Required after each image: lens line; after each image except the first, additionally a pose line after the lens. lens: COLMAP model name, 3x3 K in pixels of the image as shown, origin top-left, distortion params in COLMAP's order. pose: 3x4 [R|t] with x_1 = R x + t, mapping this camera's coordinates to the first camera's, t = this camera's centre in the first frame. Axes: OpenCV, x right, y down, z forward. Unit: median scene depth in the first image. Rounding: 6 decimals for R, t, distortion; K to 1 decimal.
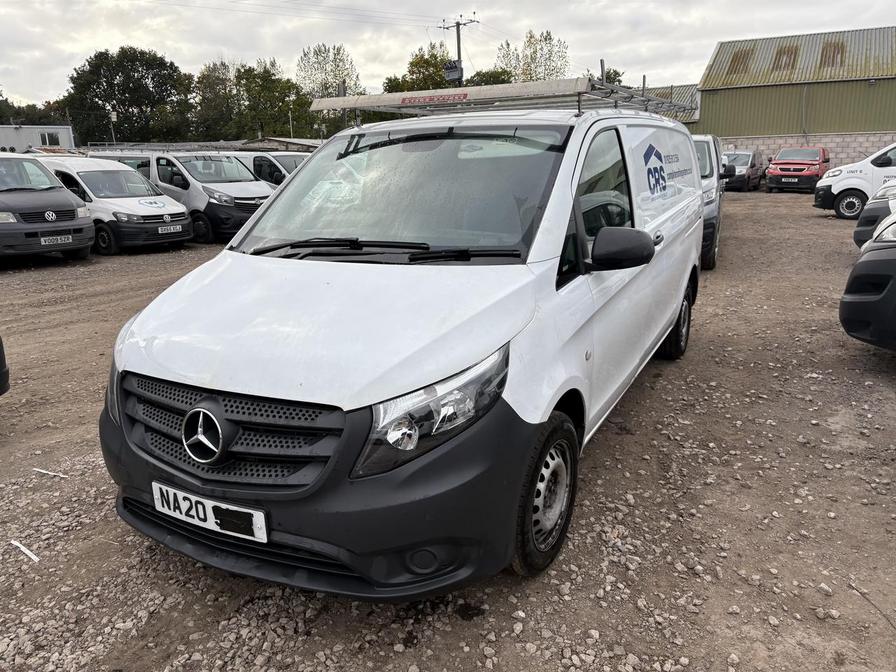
lens RADIAL K [[694.0, 0, 447.6], [0, 694.0, 332.4], [0, 0, 1]] dist [0.014681, 0.001338]
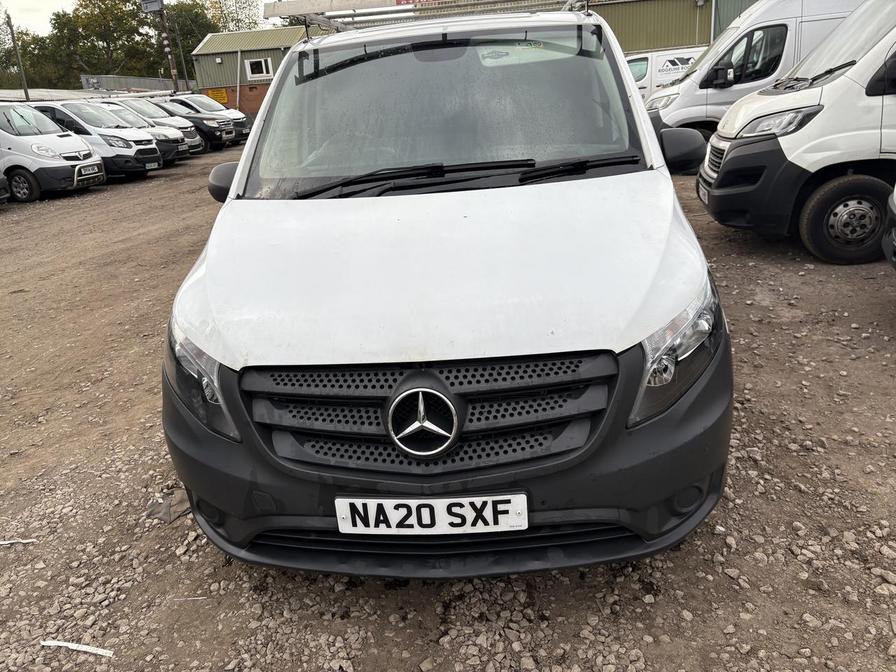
lens RADIAL K [[694.0, 0, 447.6], [0, 694.0, 332.4], [0, 0, 1]] dist [0.014681, 0.001338]
pose [[0.914985, -0.180906, 0.360661, -0.558860], [0.151905, 0.982536, 0.107458, -0.029052], [-0.373802, -0.043536, 0.926486, 0.256060]]
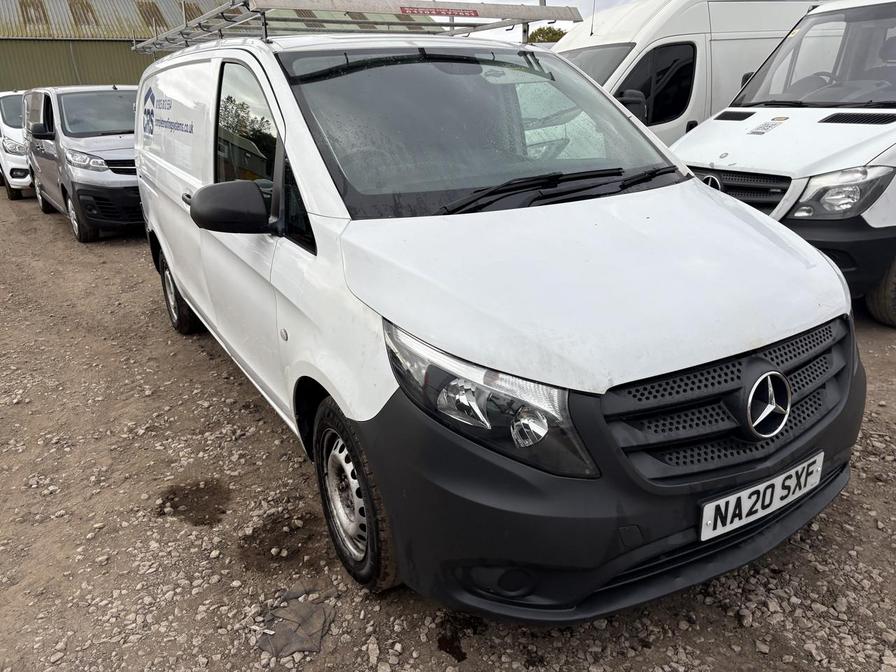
lens RADIAL K [[694.0, 0, 447.6], [0, 694.0, 332.4], [0, 0, 1]] dist [0.014681, 0.001338]
pose [[0.524207, -0.271073, 0.807296, -1.119332], [0.236168, 0.957077, 0.168013, -0.149210], [-0.818188, 0.102584, 0.565725, 0.795099]]
